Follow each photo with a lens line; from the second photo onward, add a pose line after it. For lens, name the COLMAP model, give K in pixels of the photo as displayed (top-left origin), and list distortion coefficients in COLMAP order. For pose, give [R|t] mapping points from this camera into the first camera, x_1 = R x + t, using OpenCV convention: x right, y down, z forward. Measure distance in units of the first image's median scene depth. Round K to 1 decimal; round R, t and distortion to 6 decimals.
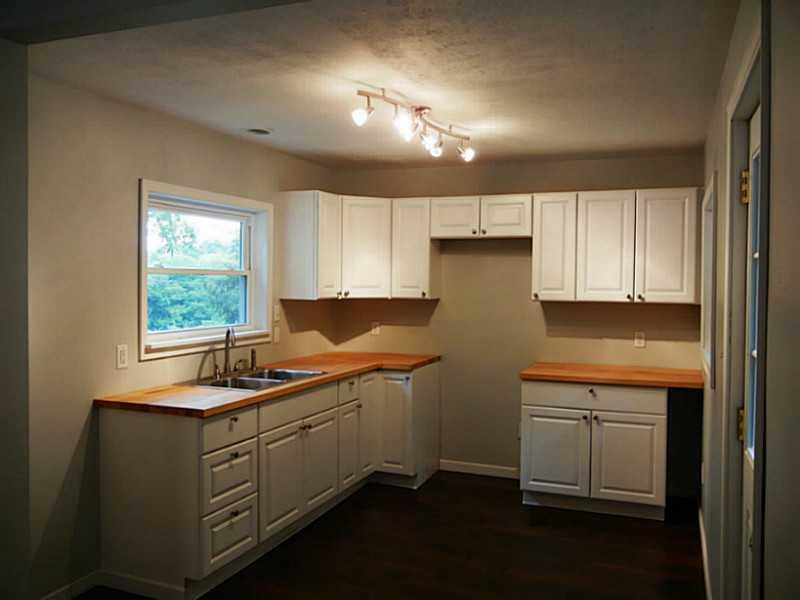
lens RADIAL K [[690.6, 0, 398.7], [0, 690.6, 297.8], [0, 0, 1]] dist [-0.002174, 0.008859]
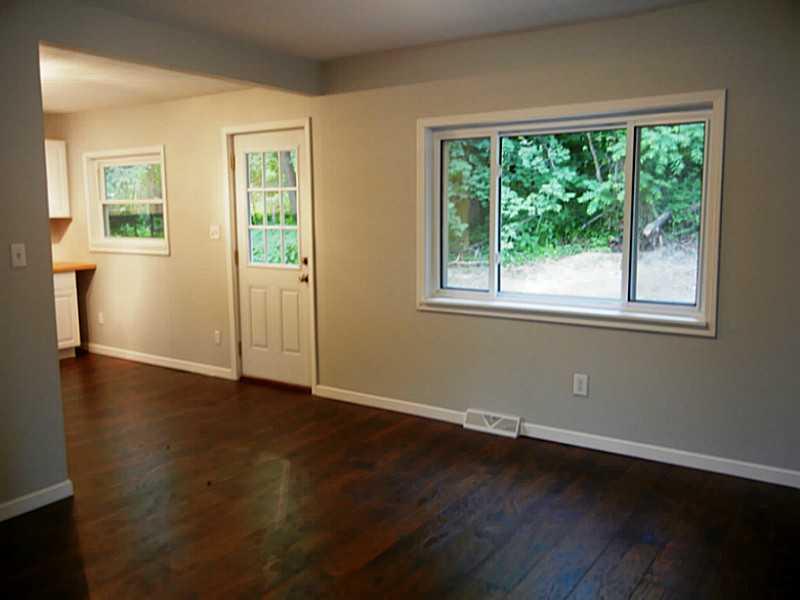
lens RADIAL K [[690.6, 0, 394.7], [0, 690.6, 295.9], [0, 0, 1]] dist [-0.002174, 0.008859]
pose [[0.223193, -0.133313, 0.965615, -0.880179], [0.035291, 0.991059, 0.128669, 0.009600], [-0.974135, 0.005359, 0.225903, -0.059341]]
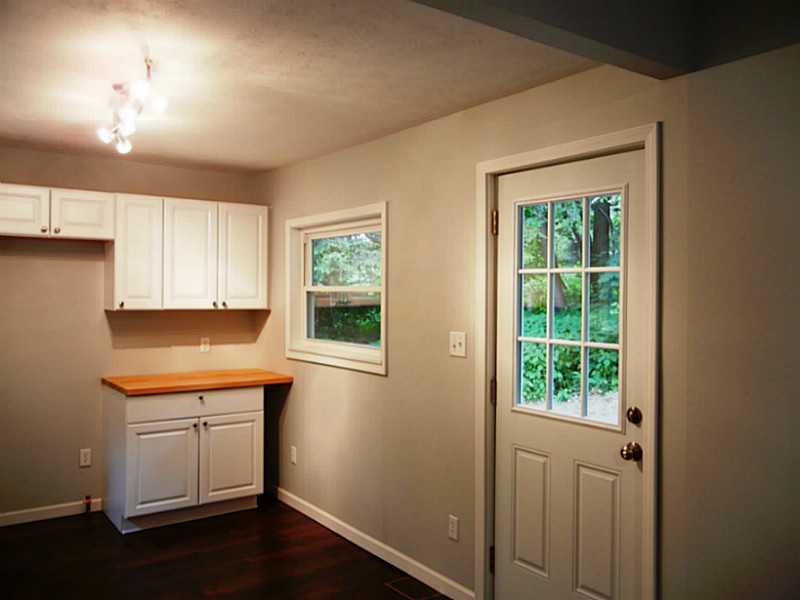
lens RADIAL K [[690.6, 0, 396.1], [0, 690.6, 297.8], [0, 0, 1]] dist [-0.002174, 0.008859]
pose [[0.546751, -0.010428, 0.837231, -0.377187], [0.020055, 0.999799, -0.000644, -0.004248], [-0.837055, 0.017143, 0.546850, 0.194600]]
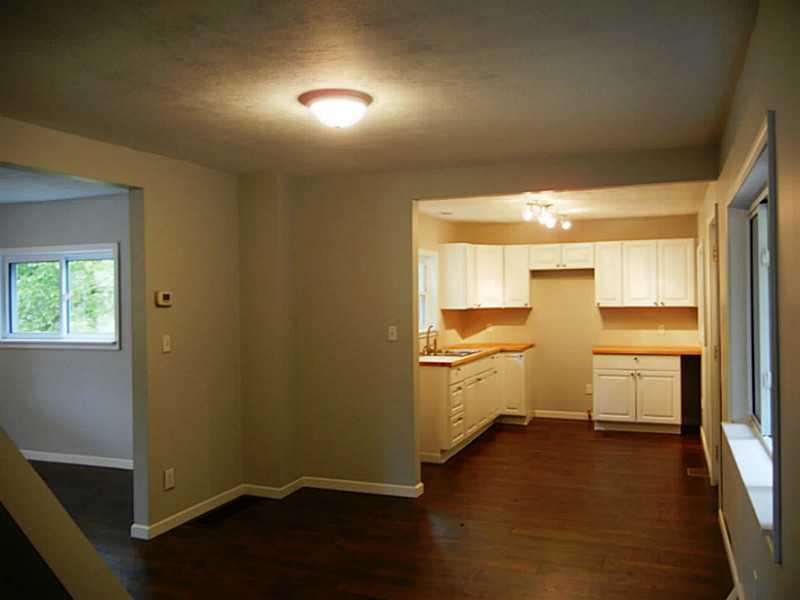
lens RADIAL K [[690.6, 0, 399.1], [0, 690.6, 297.8], [0, 0, 1]] dist [-0.002174, 0.008859]
pose [[0.999789, -0.019733, 0.005637, -0.289810], [0.019875, 0.999452, -0.026458, 0.016824], [-0.005112, 0.026564, 0.999634, -0.655651]]
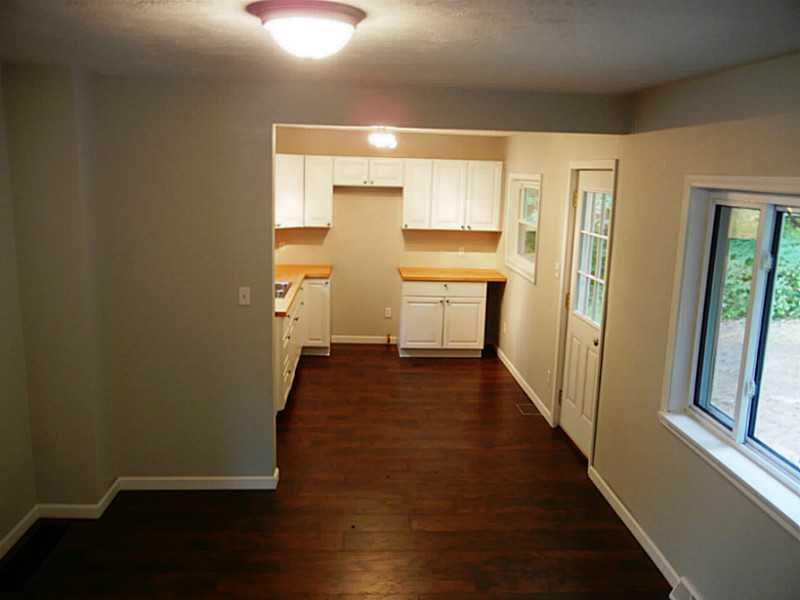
lens RADIAL K [[690.6, 0, 399.0], [0, 690.6, 296.0], [0, 0, 1]] dist [-0.002174, 0.008859]
pose [[0.903829, -0.059169, 0.423783, -0.489133], [-0.010791, 0.986926, 0.160810, -0.098339], [-0.427758, -0.149917, 0.891374, -0.404011]]
